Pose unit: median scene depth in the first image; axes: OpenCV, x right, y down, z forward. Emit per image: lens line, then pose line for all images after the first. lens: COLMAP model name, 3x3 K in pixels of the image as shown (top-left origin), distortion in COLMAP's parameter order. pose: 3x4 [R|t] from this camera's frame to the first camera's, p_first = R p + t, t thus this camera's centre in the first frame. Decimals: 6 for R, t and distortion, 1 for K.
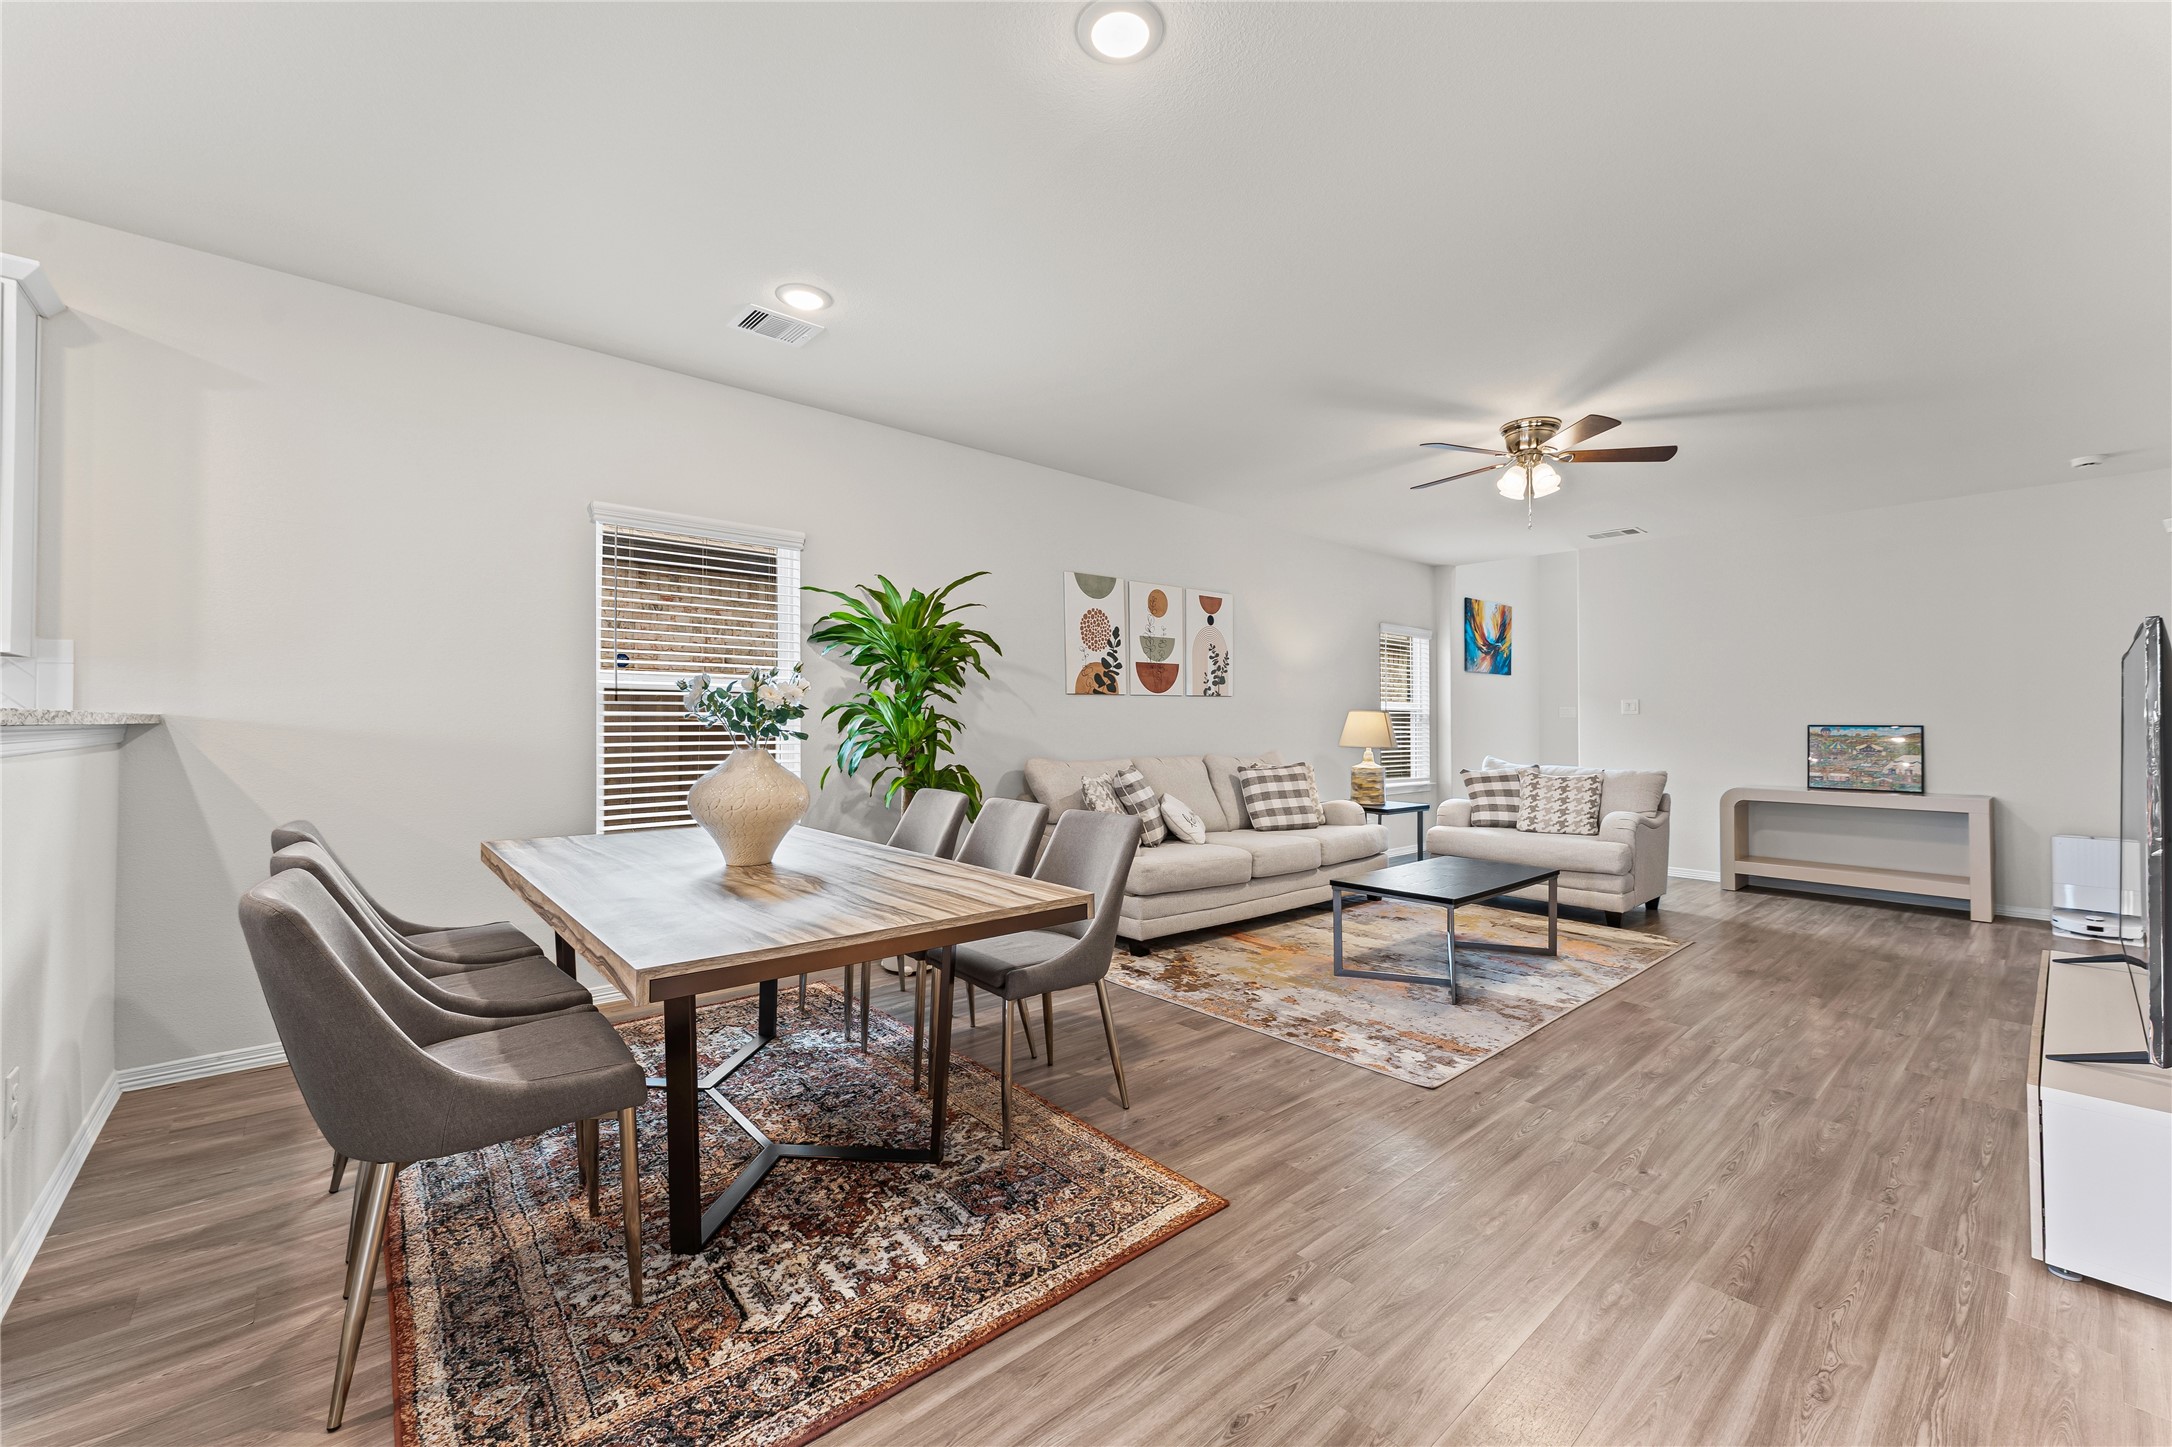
lens RADIAL K [[850.1, 0, 1092.3], [0, 850.1, 728.5], [0, 0, 1]] dist [-0.002191, -0.000140]
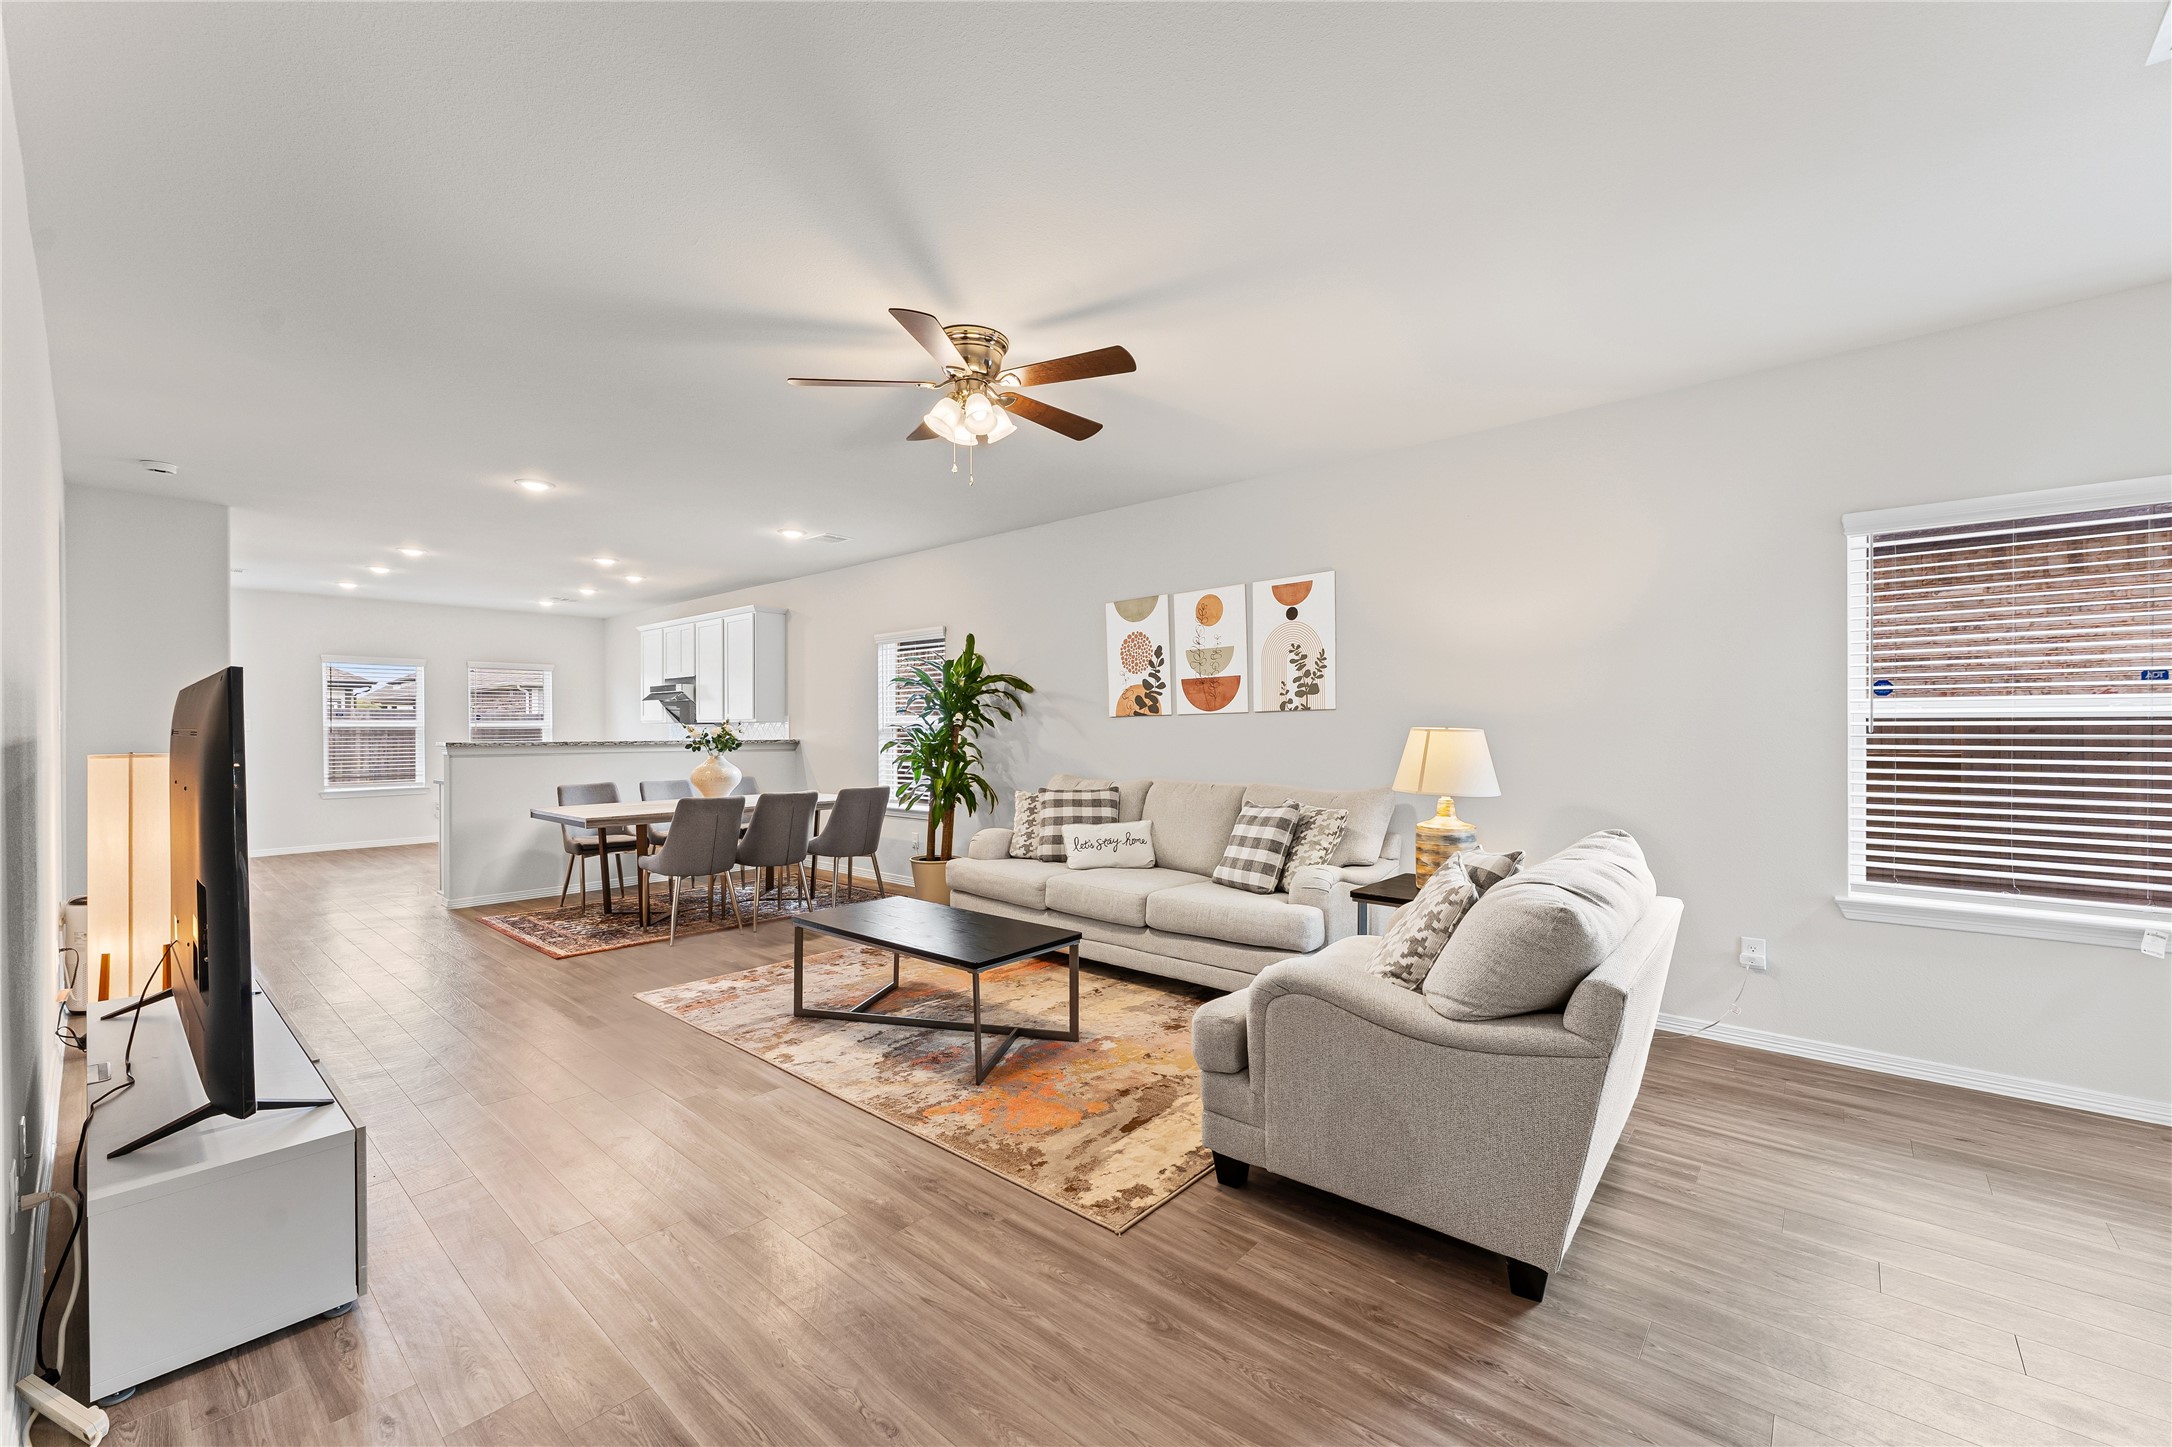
lens RADIAL K [[871.3, 0, 1085.7], [0, 871.3, 729.4], [0, 0, 1]] dist [-0.000337, -0.000140]
pose [[0.138649, -0.007197, -0.990315, 0.996190], [-0.004436, 0.999959, -0.007888, -0.015464], [0.990332, 0.005487, 0.138612, 0.774352]]
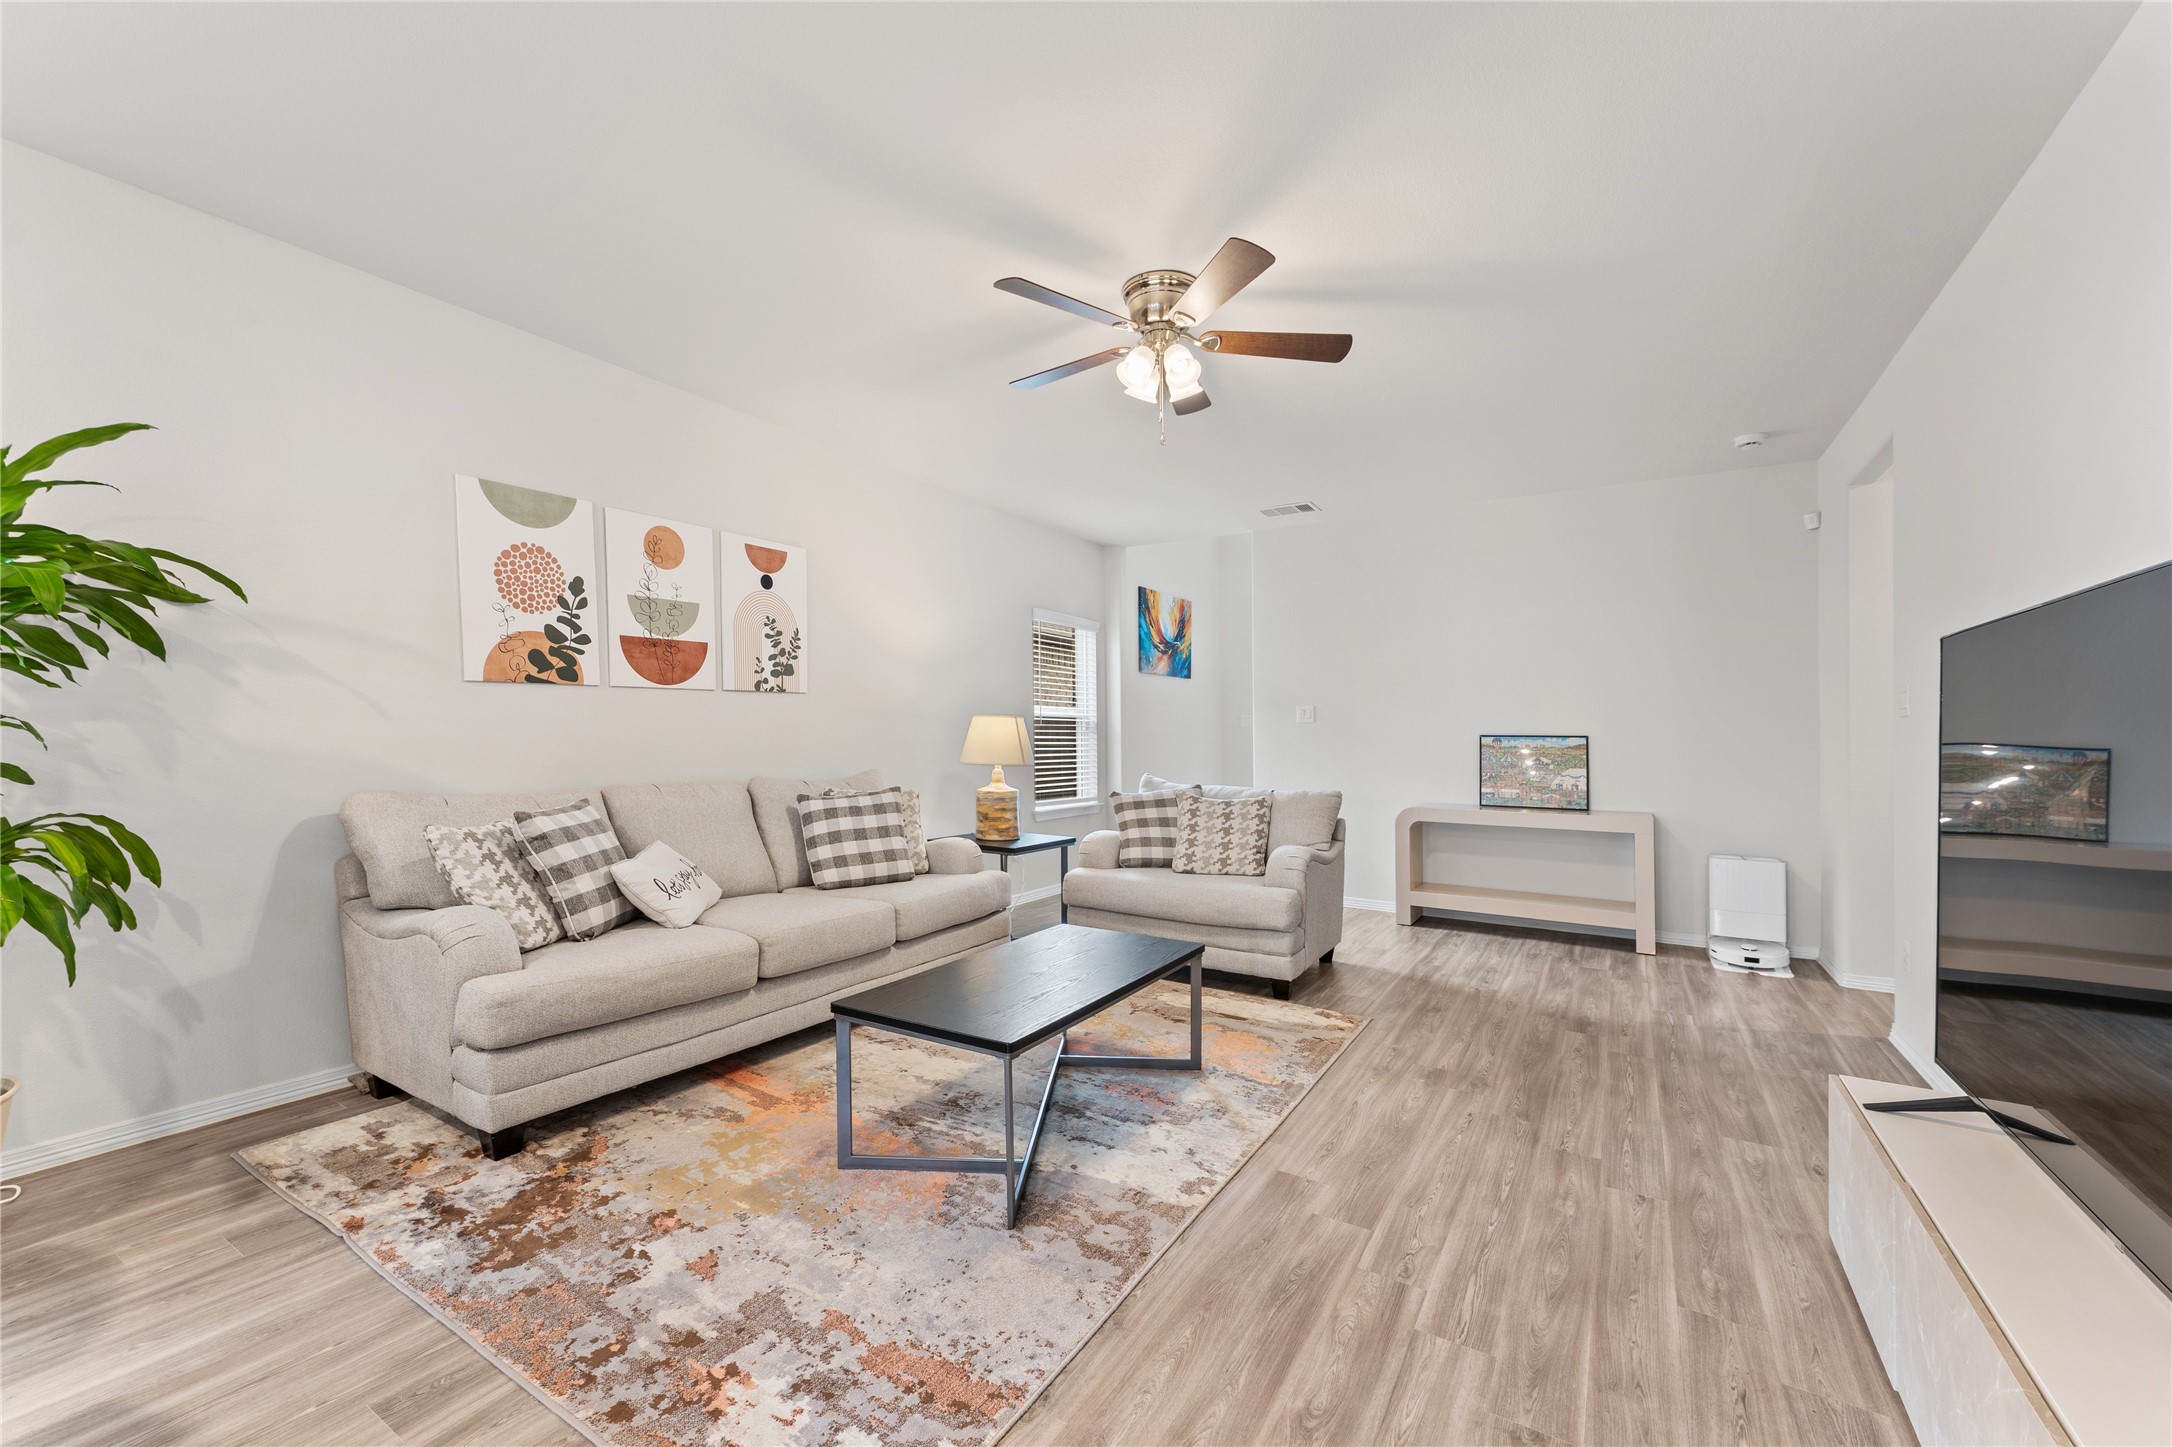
lens RADIAL K [[867.9, 0, 1079.1], [0, 867.9, 734.8], [0, 0, 1]] dist [0.000562, -0.000270]
pose [[0.956104, 0.001308, 0.293024, 0.192770], [-0.000145, 0.999992, -0.003994, -0.000683], [-0.293027, 0.003776, 0.956097, 0.278675]]
